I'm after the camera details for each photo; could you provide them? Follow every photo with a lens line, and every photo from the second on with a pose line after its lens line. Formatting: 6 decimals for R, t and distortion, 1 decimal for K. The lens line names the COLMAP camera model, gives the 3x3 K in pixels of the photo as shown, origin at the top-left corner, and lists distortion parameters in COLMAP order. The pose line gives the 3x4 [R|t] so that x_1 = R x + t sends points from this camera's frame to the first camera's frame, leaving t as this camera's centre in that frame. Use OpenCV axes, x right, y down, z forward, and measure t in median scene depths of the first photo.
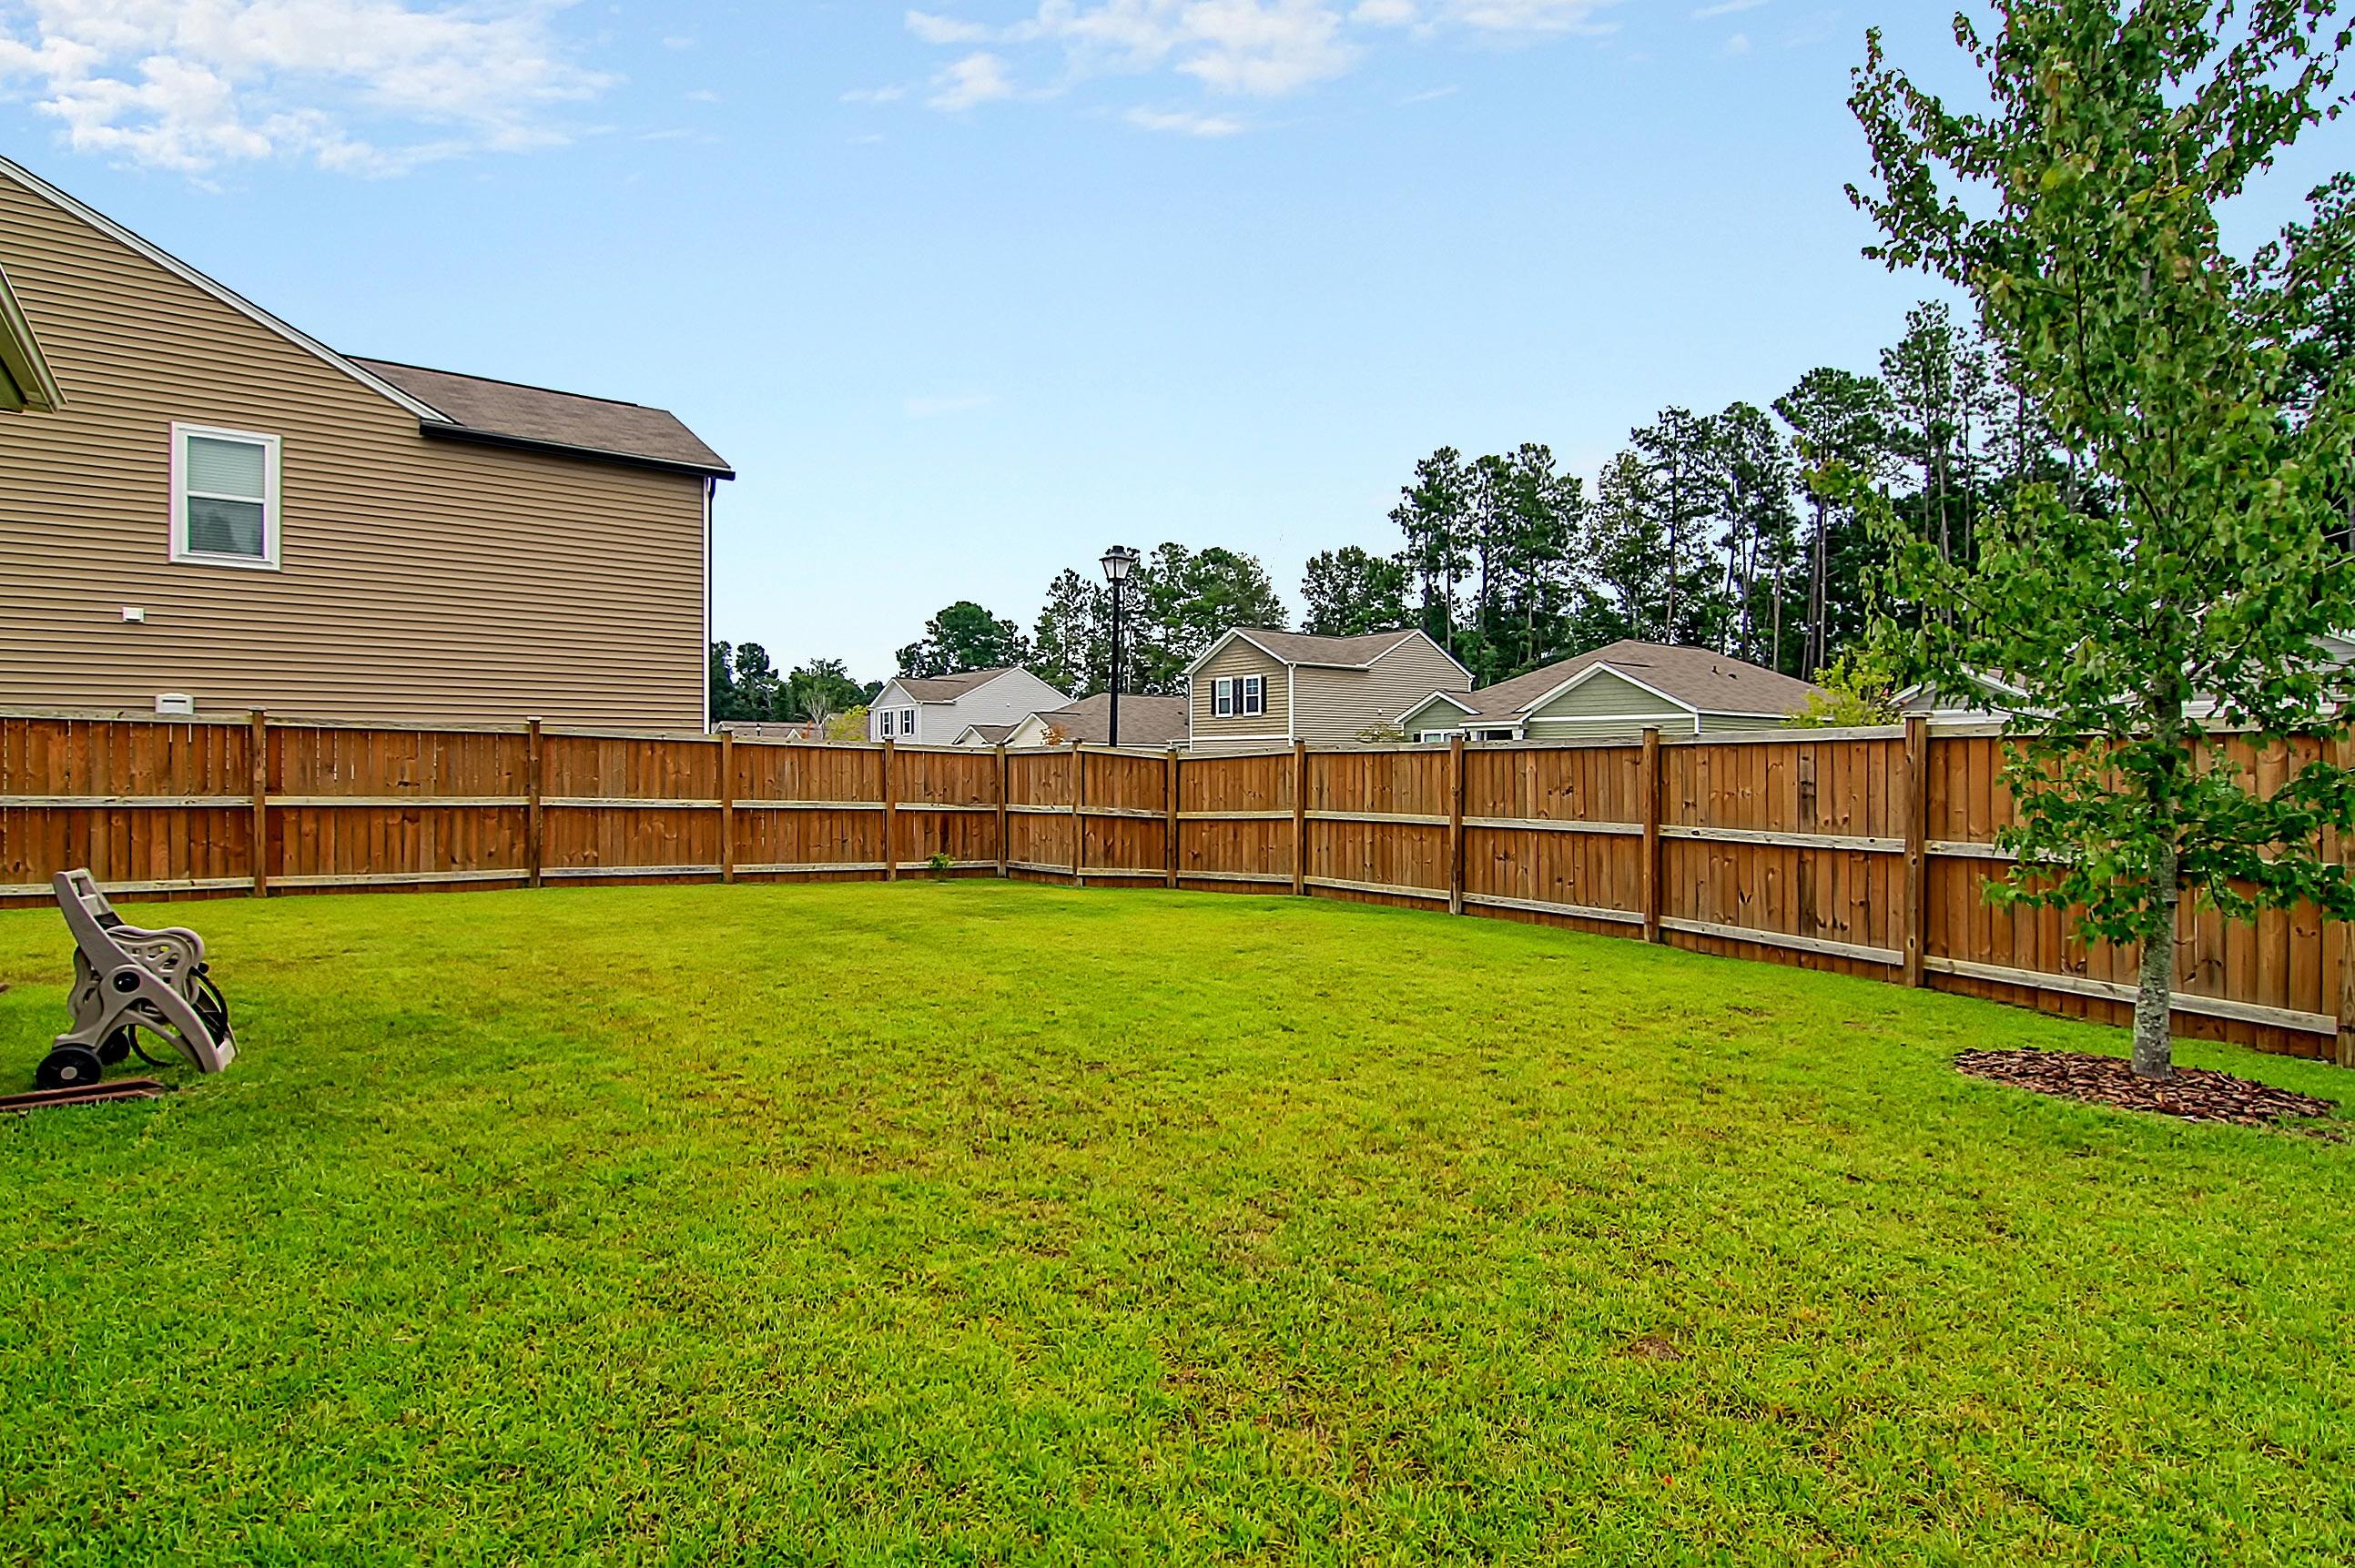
lens RADIAL K [[1205.5, 0, 1177.5], [0, 1205.5, 784.0], [0, 0, 1]] dist [0.000596, -0.010911]
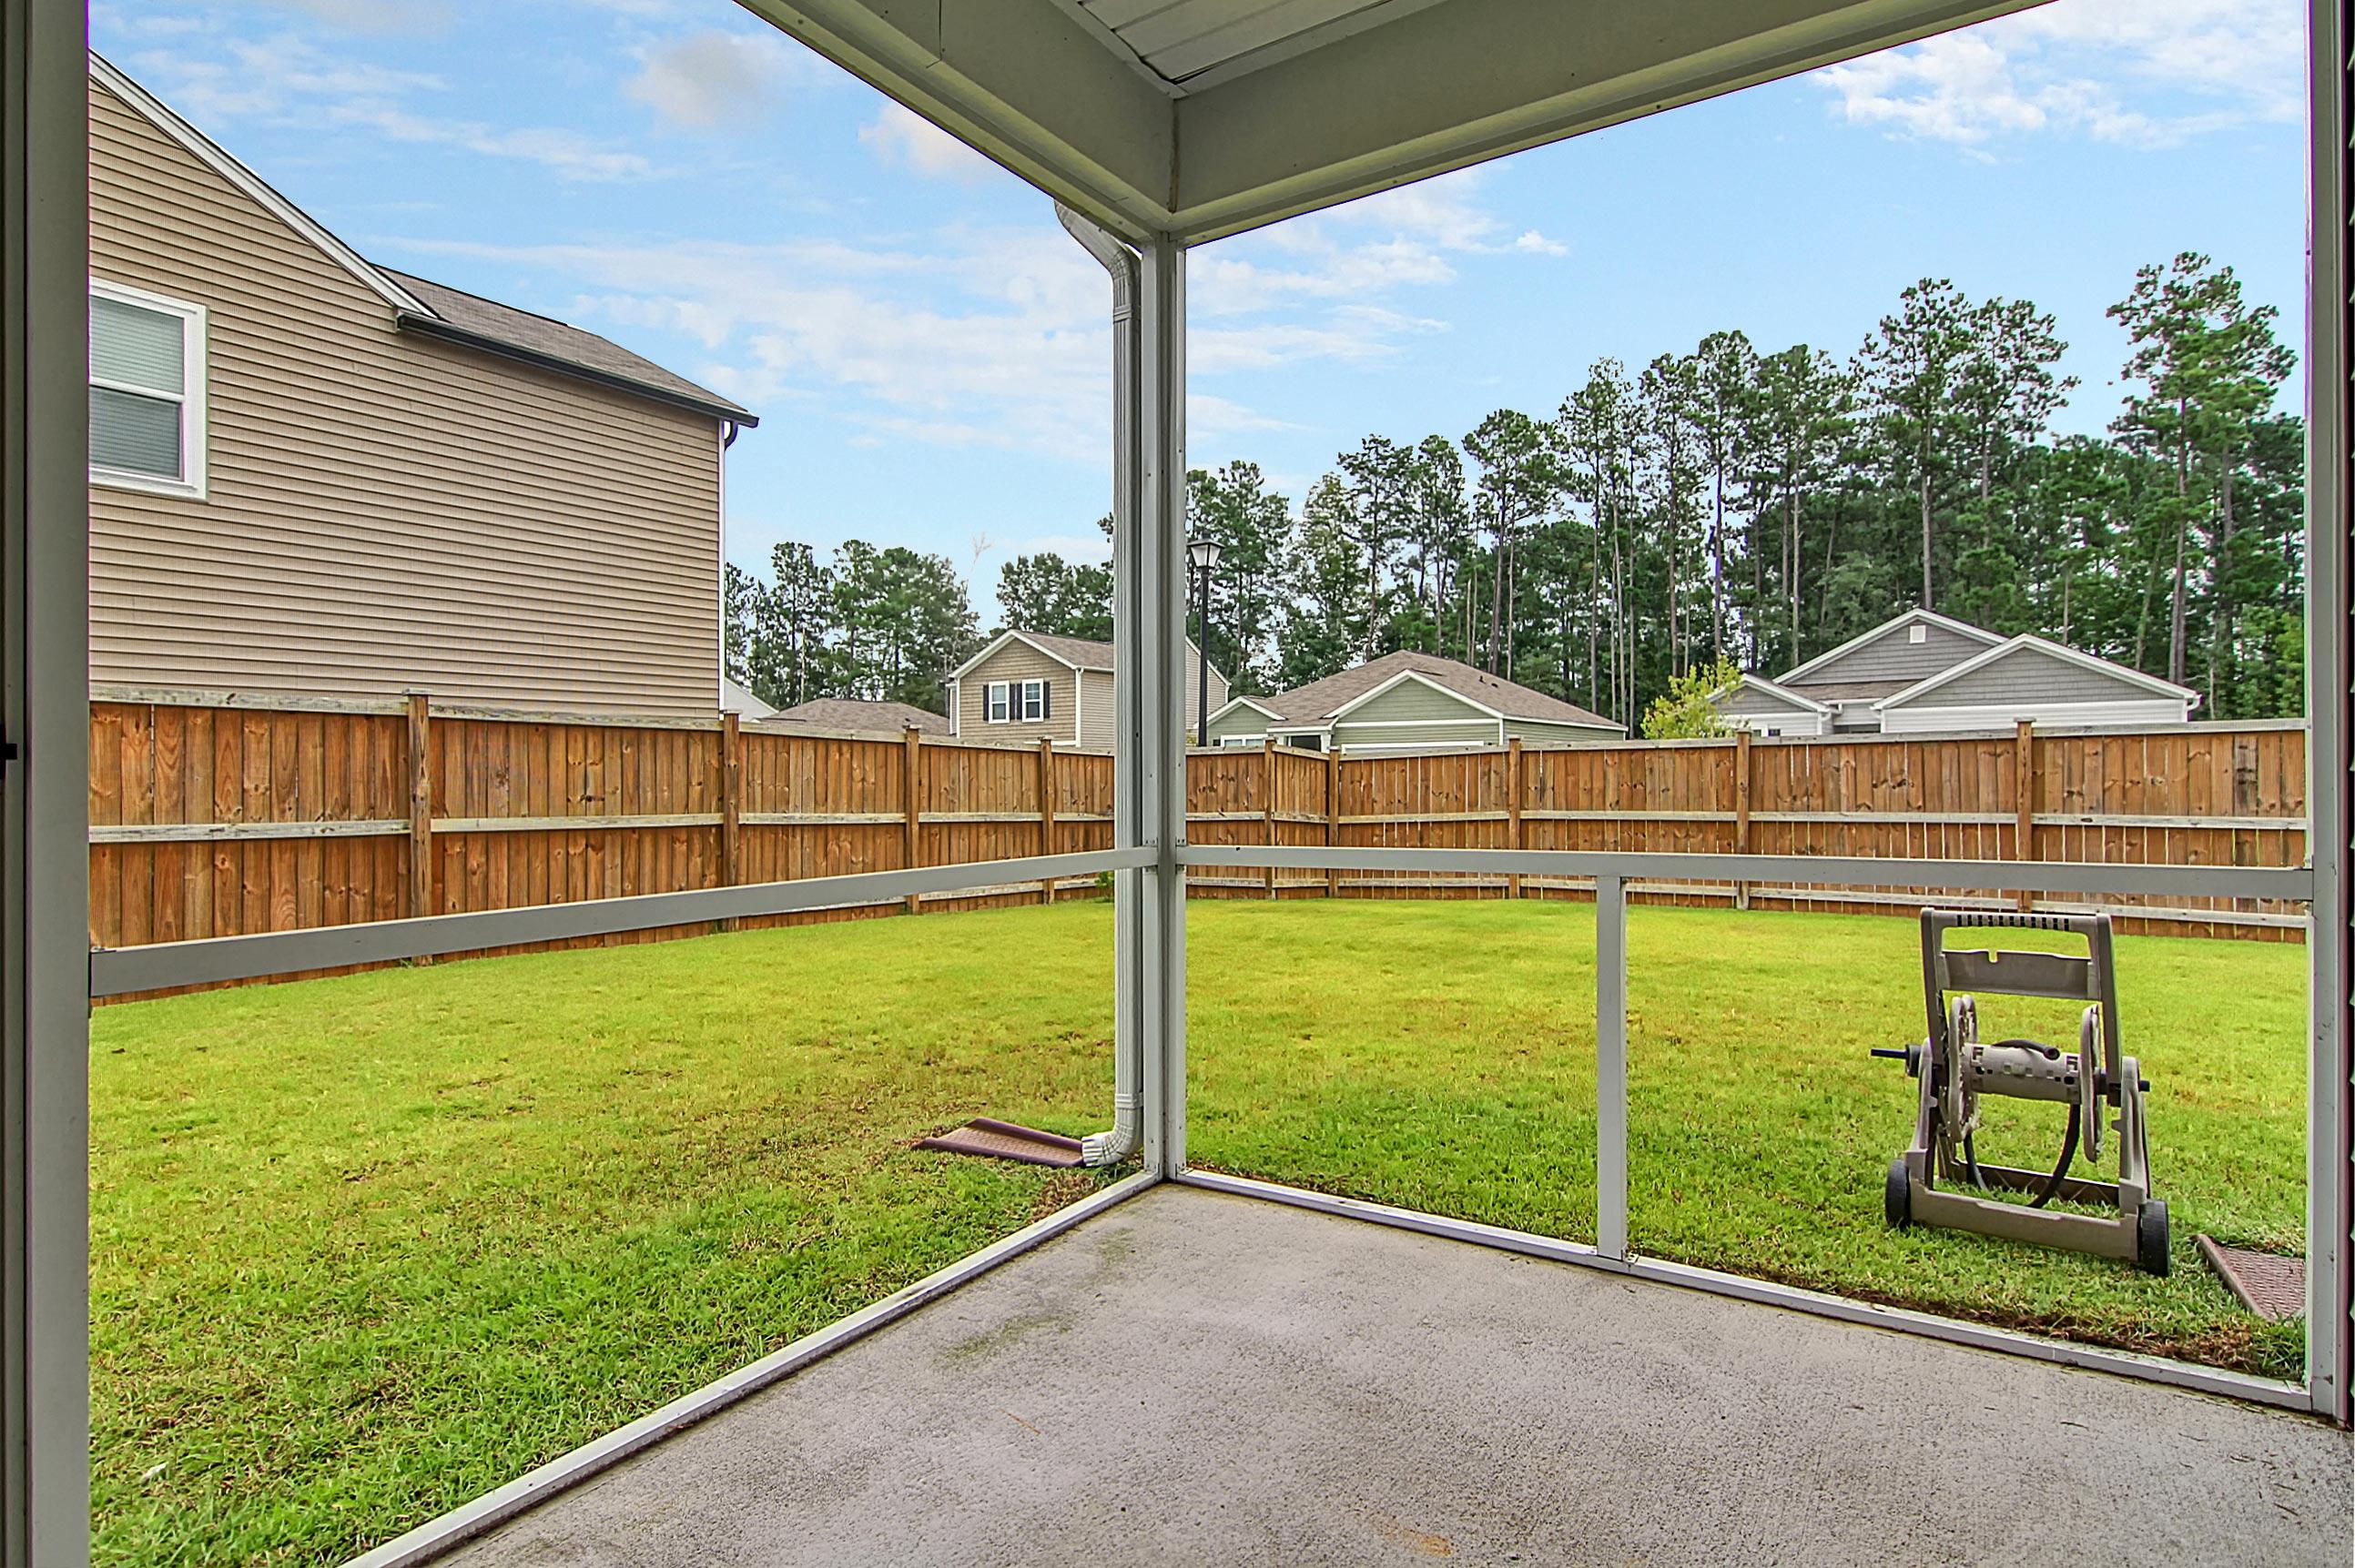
lens RADIAL K [[1207.3, 0, 1177.5], [0, 1207.3, 784.0], [0, 0, 1]] dist [0.025769, -0.015078]
pose [[0.950021, -0.014218, 0.311861, -0.101119], [0.016749, 0.999845, -0.005437, 0.000226], [-0.311735, 0.010389, 0.950112, 0.035409]]
